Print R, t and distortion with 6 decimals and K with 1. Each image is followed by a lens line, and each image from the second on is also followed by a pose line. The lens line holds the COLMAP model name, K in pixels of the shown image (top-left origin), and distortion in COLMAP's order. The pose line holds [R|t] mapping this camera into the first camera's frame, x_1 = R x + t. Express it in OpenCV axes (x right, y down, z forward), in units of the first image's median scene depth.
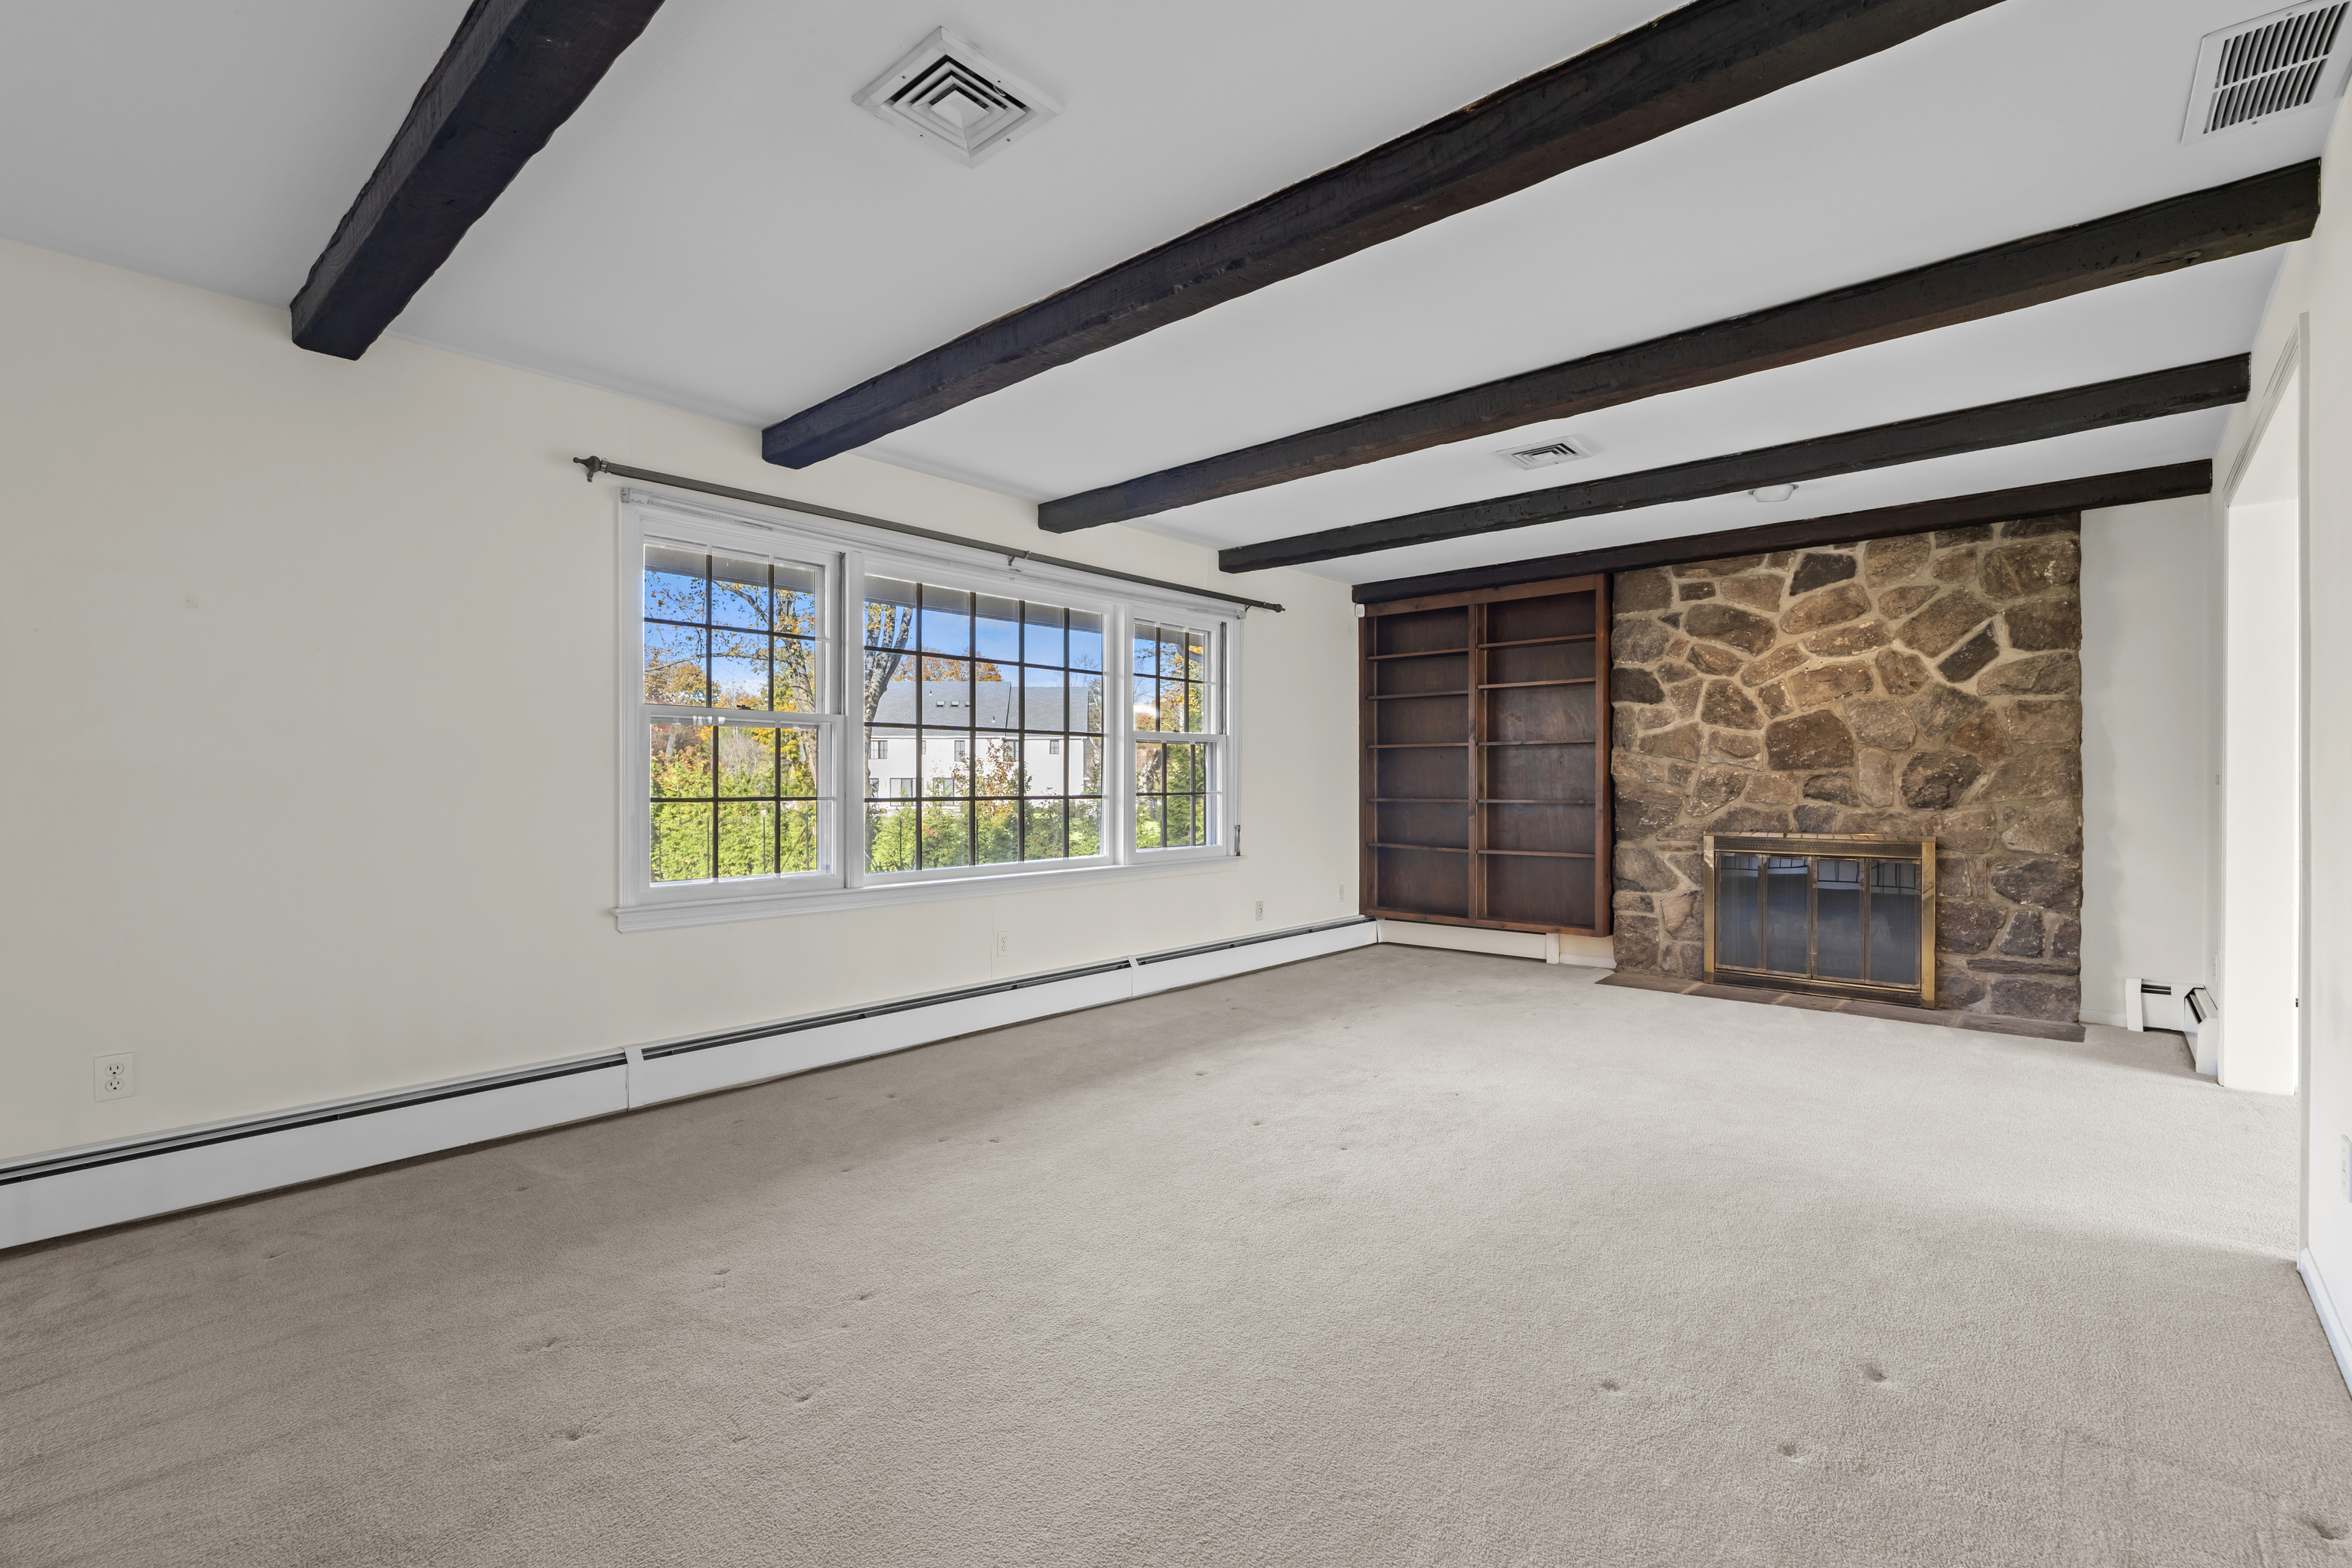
lens RADIAL K [[1041.6, 0, 1164.2], [0, 1041.6, 792.5], [0, 0, 1]] dist [-0.008461, 0.001507]
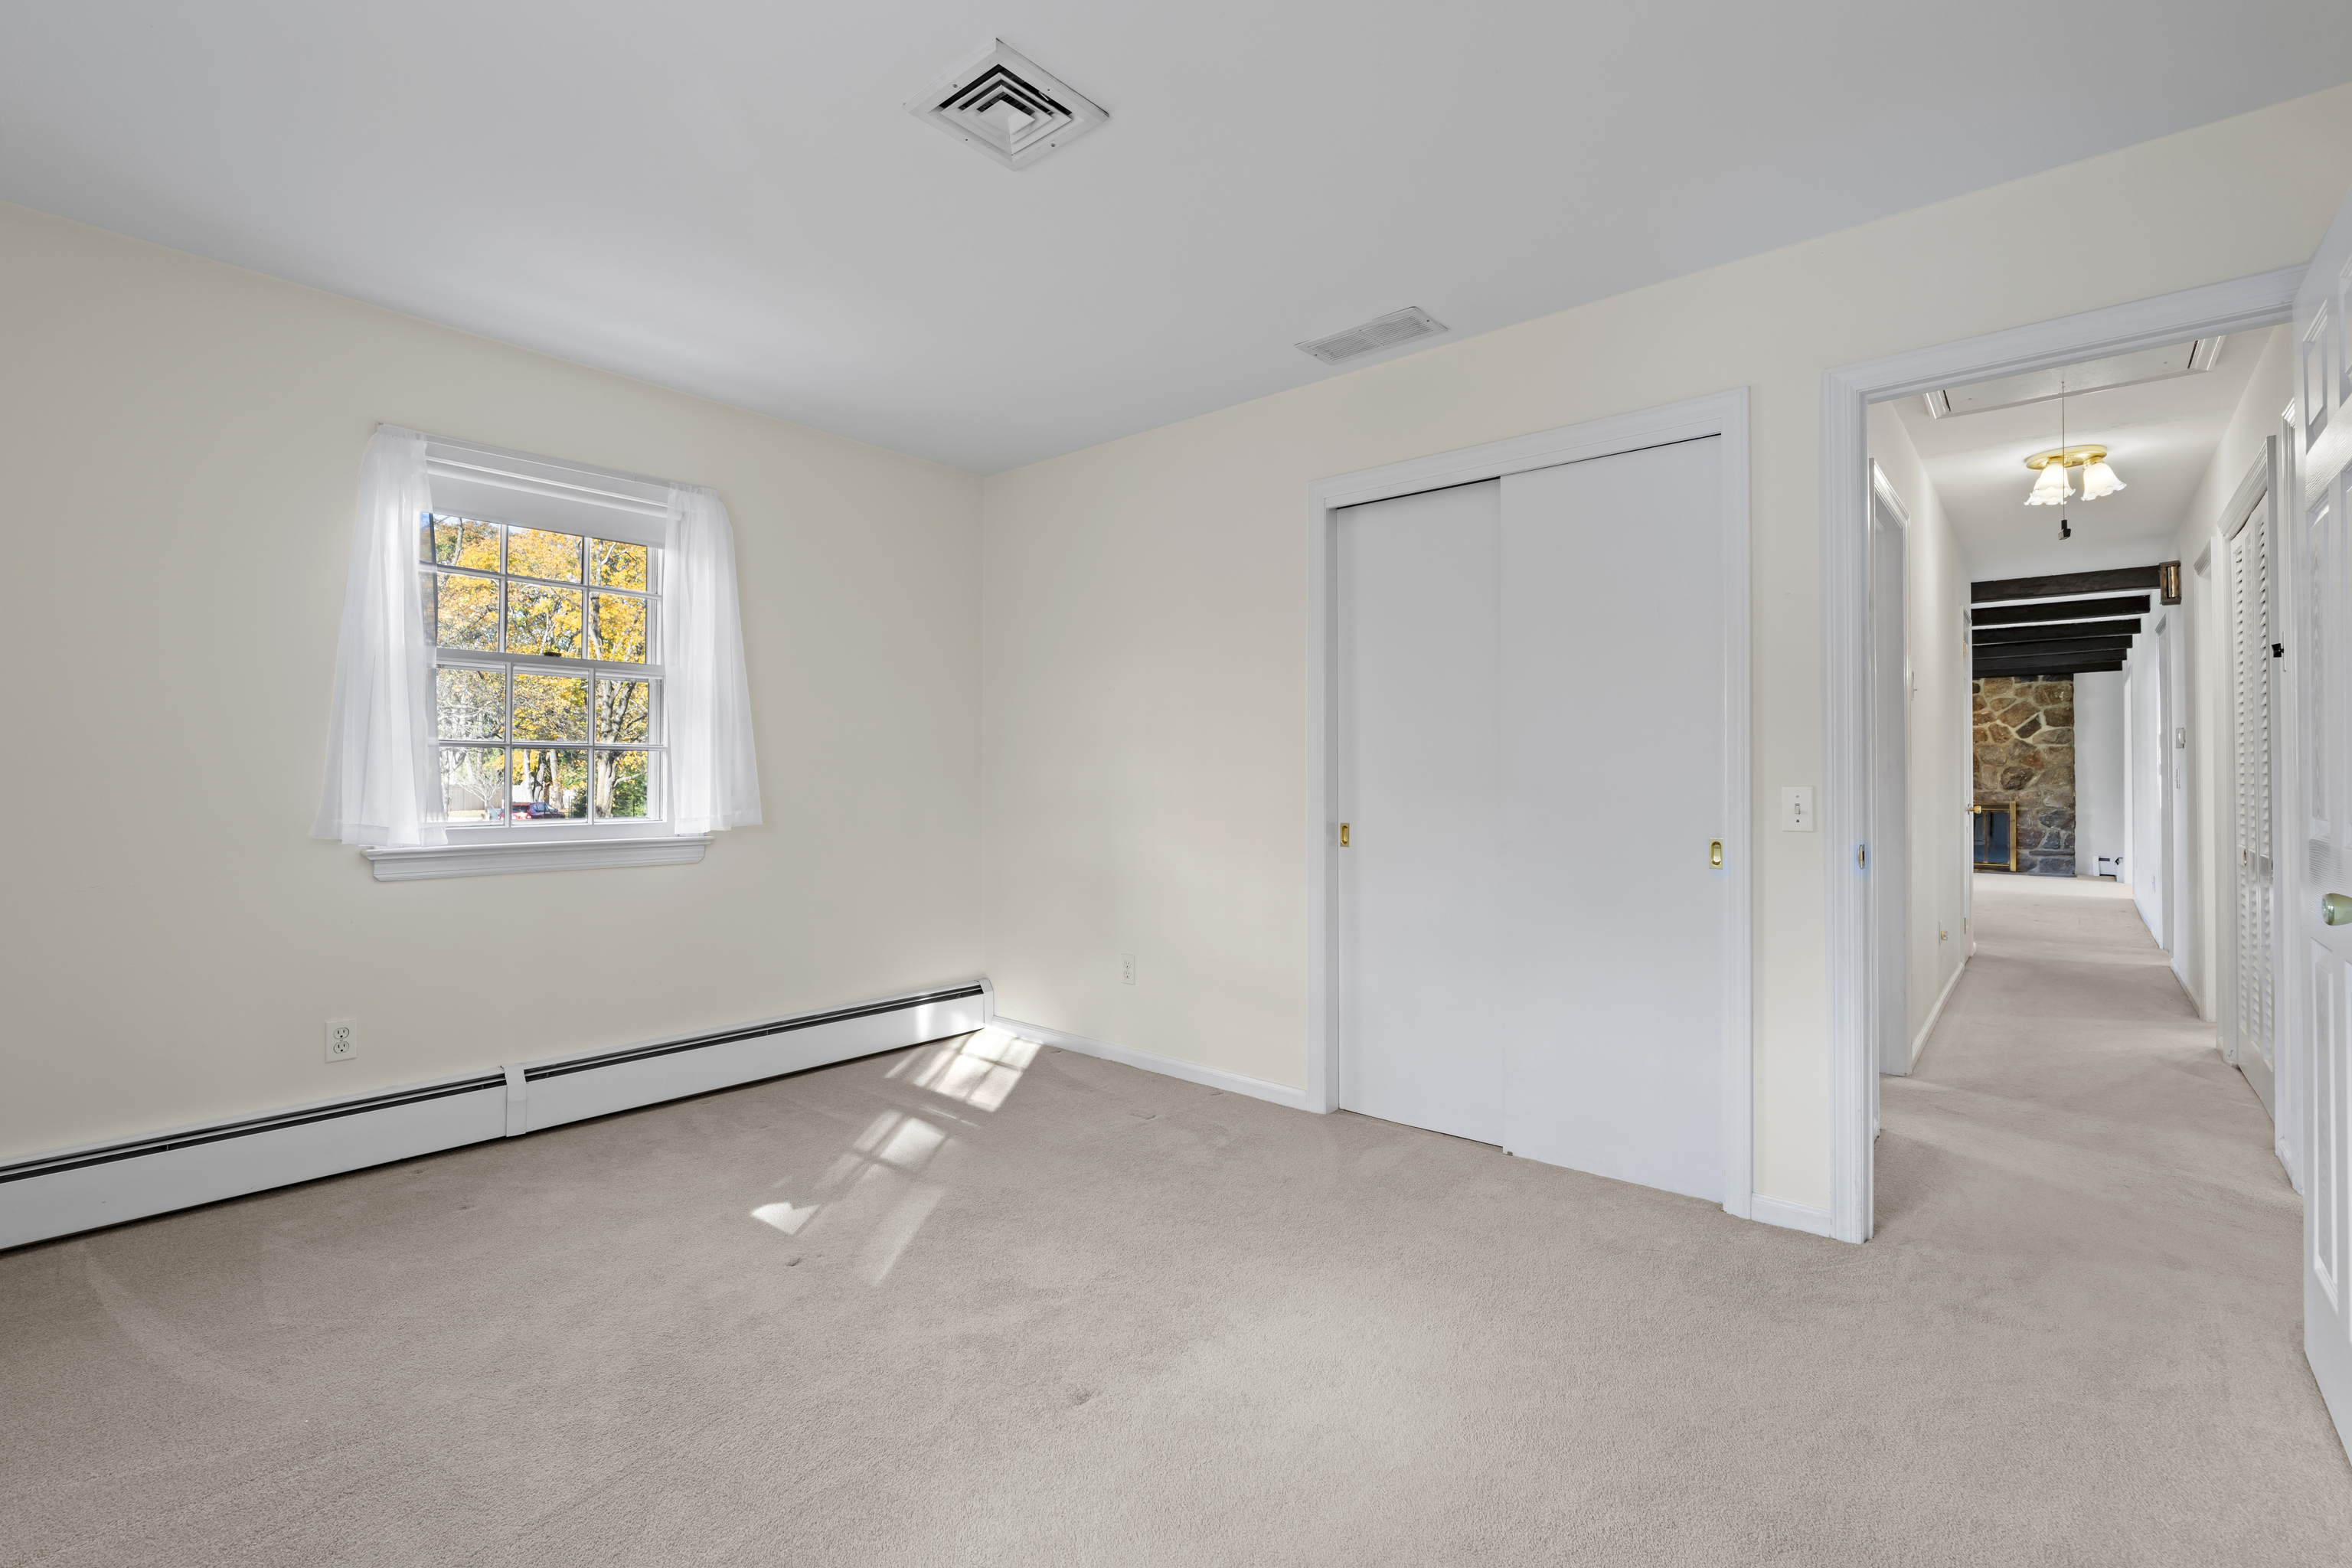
lens RADIAL K [[1041.6, 0, 1182.0], [0, 1041.6, 775.3], [0, 0, 1]] dist [-0.008461, 0.001507]
pose [[0.999965, -0.008244, -0.001667, -1.103434], [0.008243, 0.999966, -0.000521, -0.030585], [0.001671, 0.000507, 0.999998, -1.311755]]
